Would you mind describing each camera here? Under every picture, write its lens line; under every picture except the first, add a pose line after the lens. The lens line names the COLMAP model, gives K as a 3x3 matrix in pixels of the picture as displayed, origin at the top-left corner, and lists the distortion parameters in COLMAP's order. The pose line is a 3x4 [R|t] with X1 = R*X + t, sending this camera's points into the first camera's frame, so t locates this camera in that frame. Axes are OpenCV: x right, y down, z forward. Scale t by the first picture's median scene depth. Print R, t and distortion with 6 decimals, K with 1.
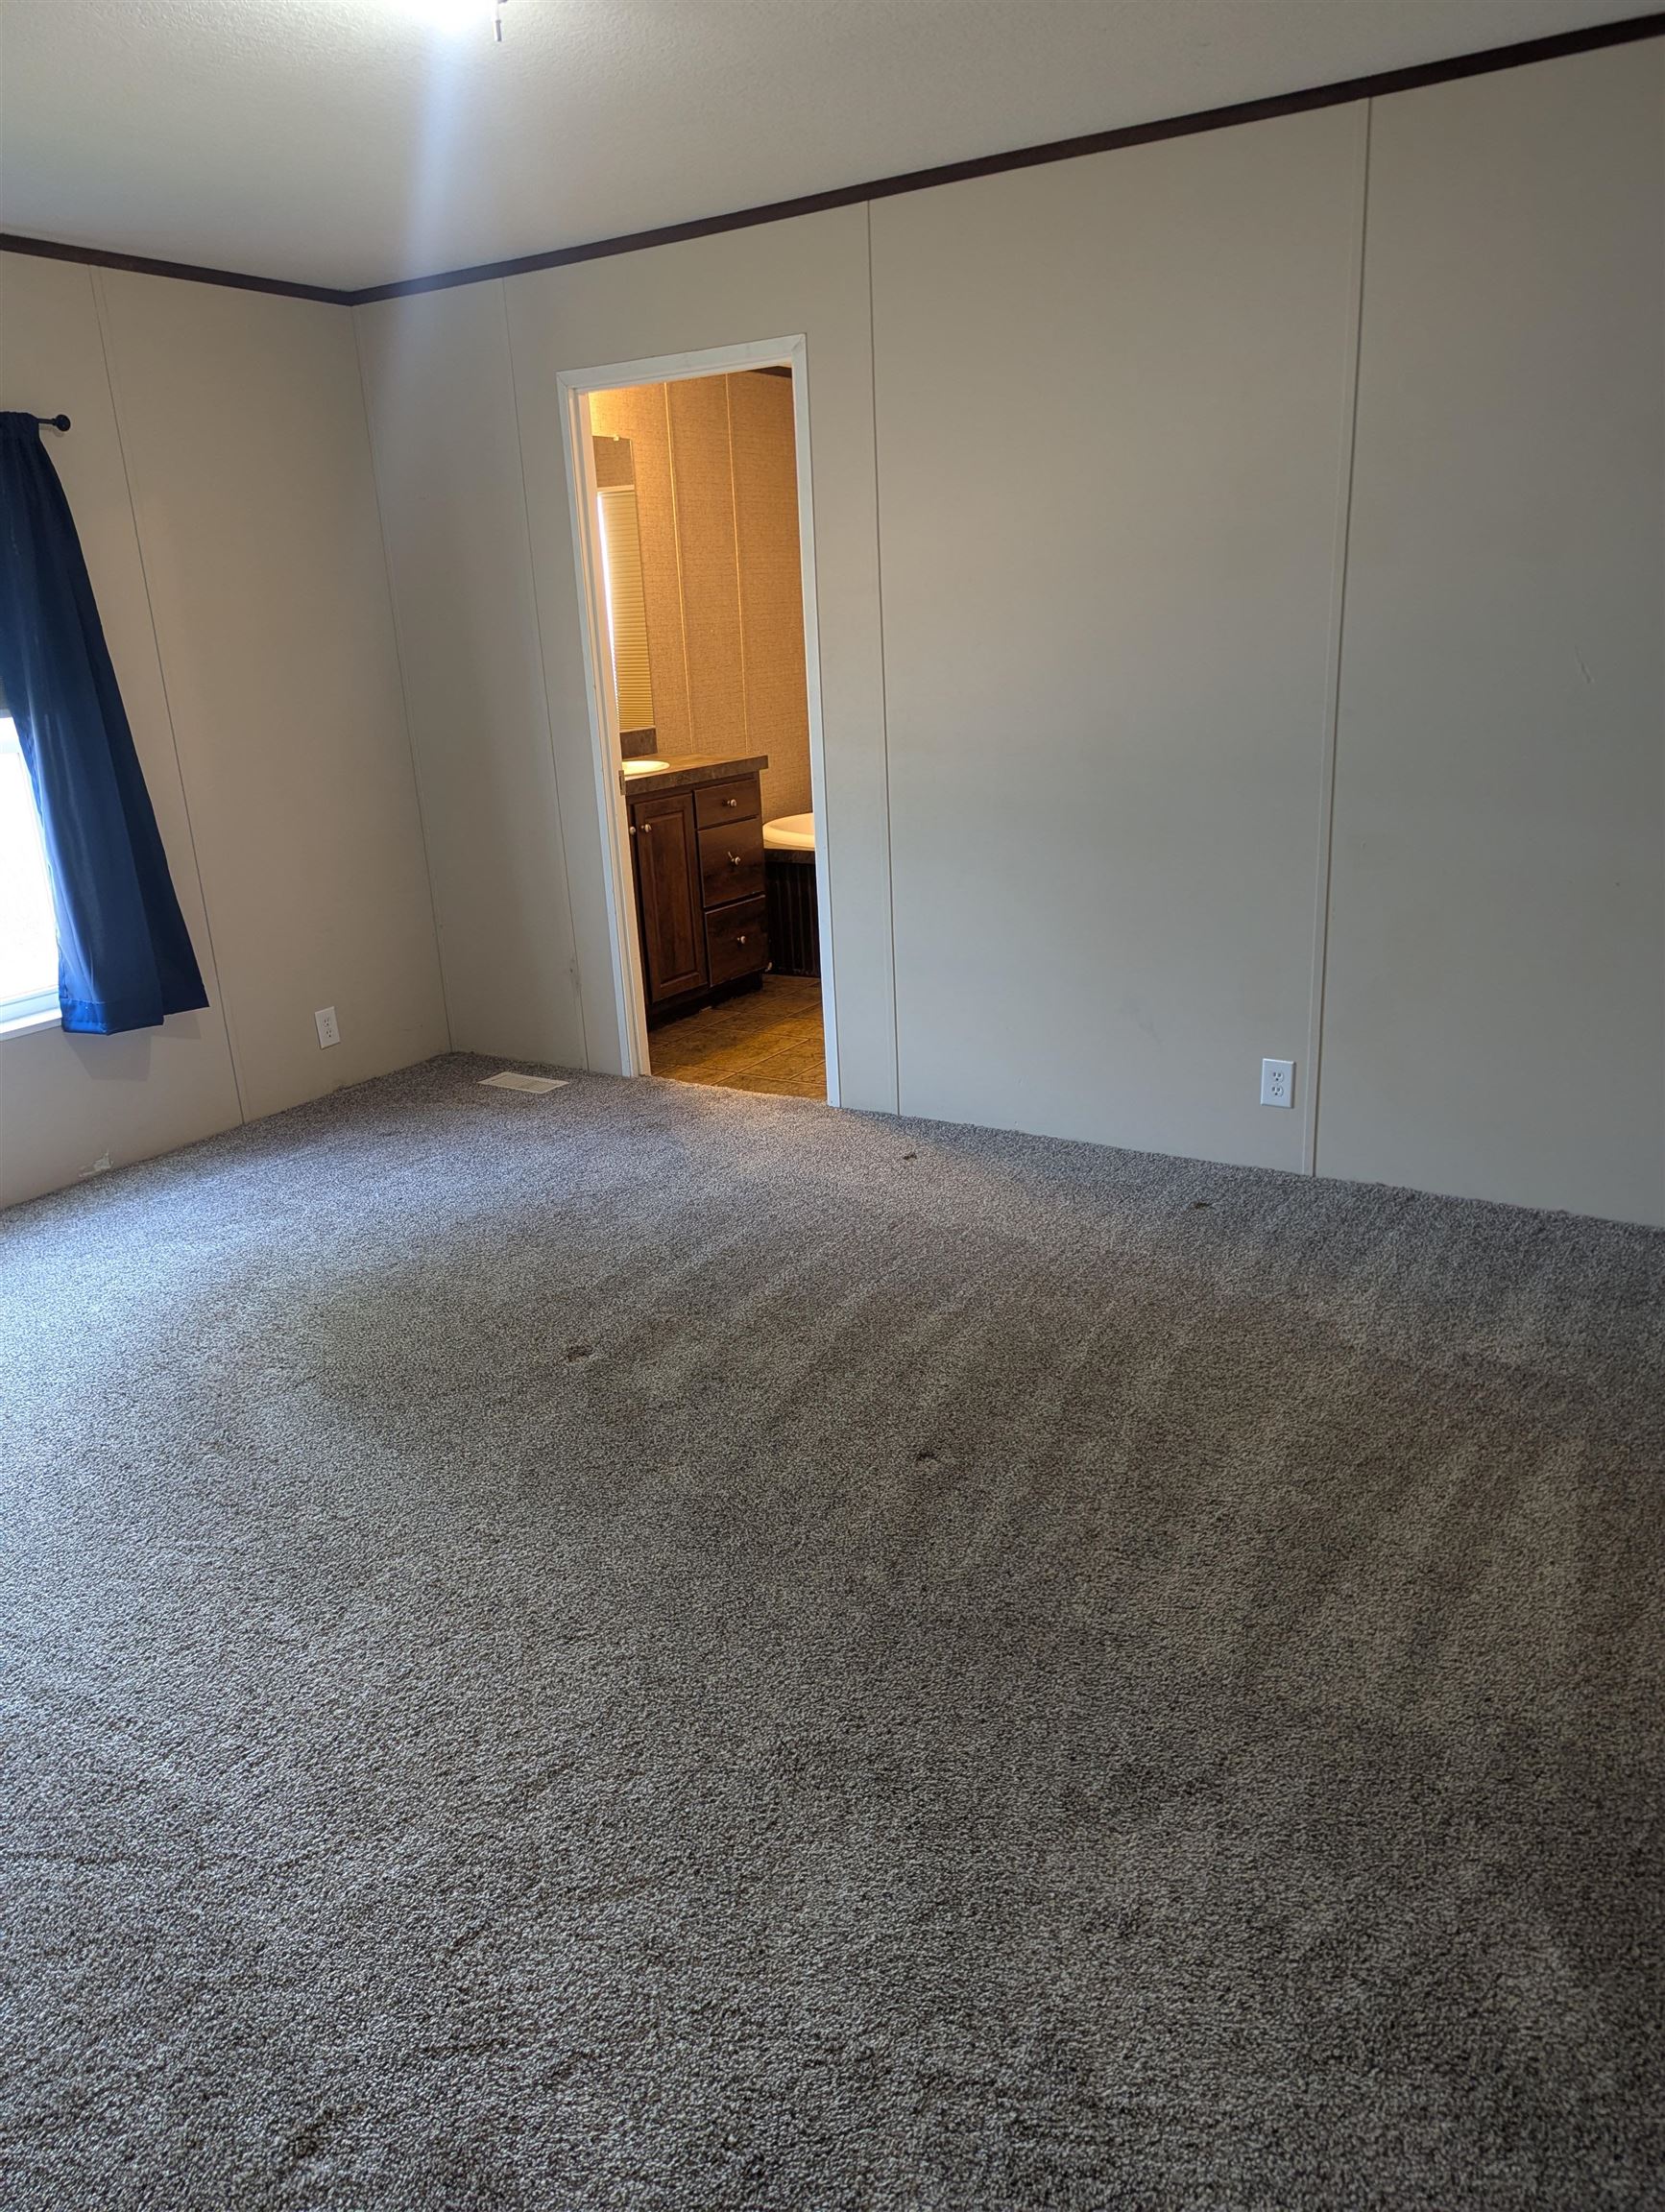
lens RADIAL K [[1541.1, 0, 844.0], [0, 1541.1, 1135.1], [0, 0, 1]] dist [0.082202, -0.070172]
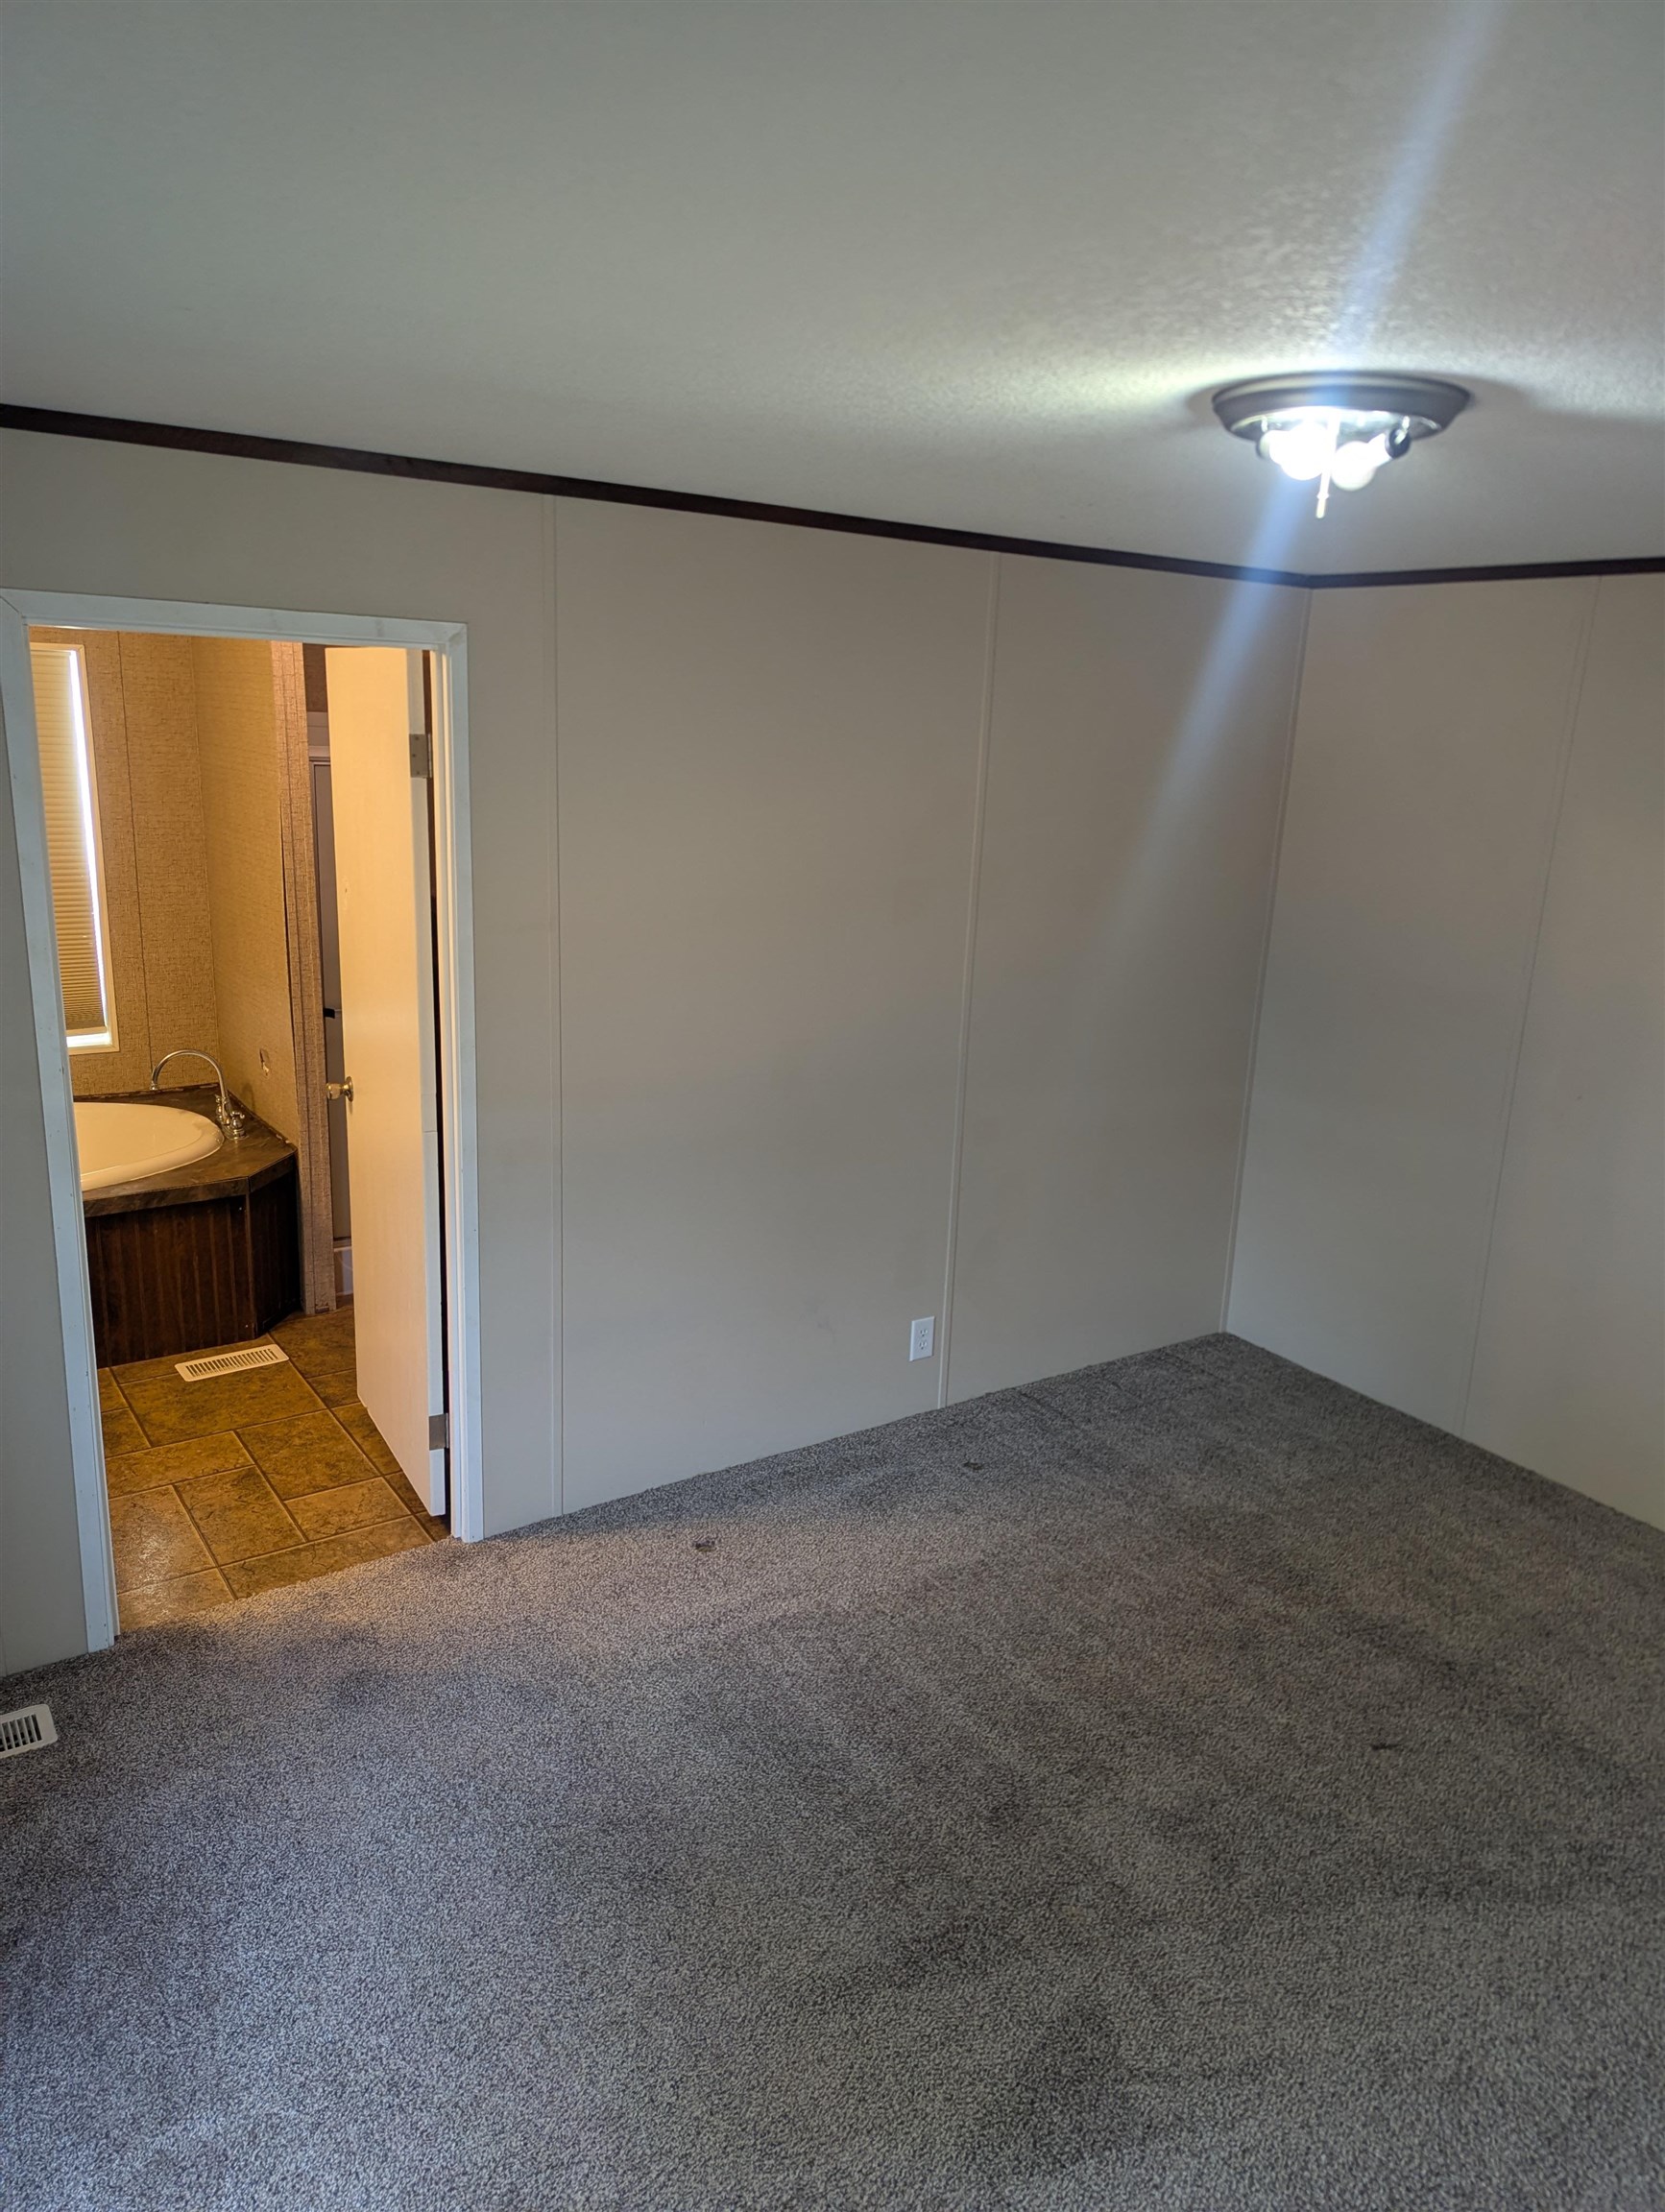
lens RADIAL K [[1541.1, 0, 844.0], [0, 1541.1, 1135.1], [0, 0, 1]] dist [0.082202, -0.070172]
pose [[0.388591, -0.187329, 0.902167, -0.729468], [0.236736, 0.966545, 0.098727, -0.301676], [-0.890479, 0.175211, 0.419938, 0.549612]]
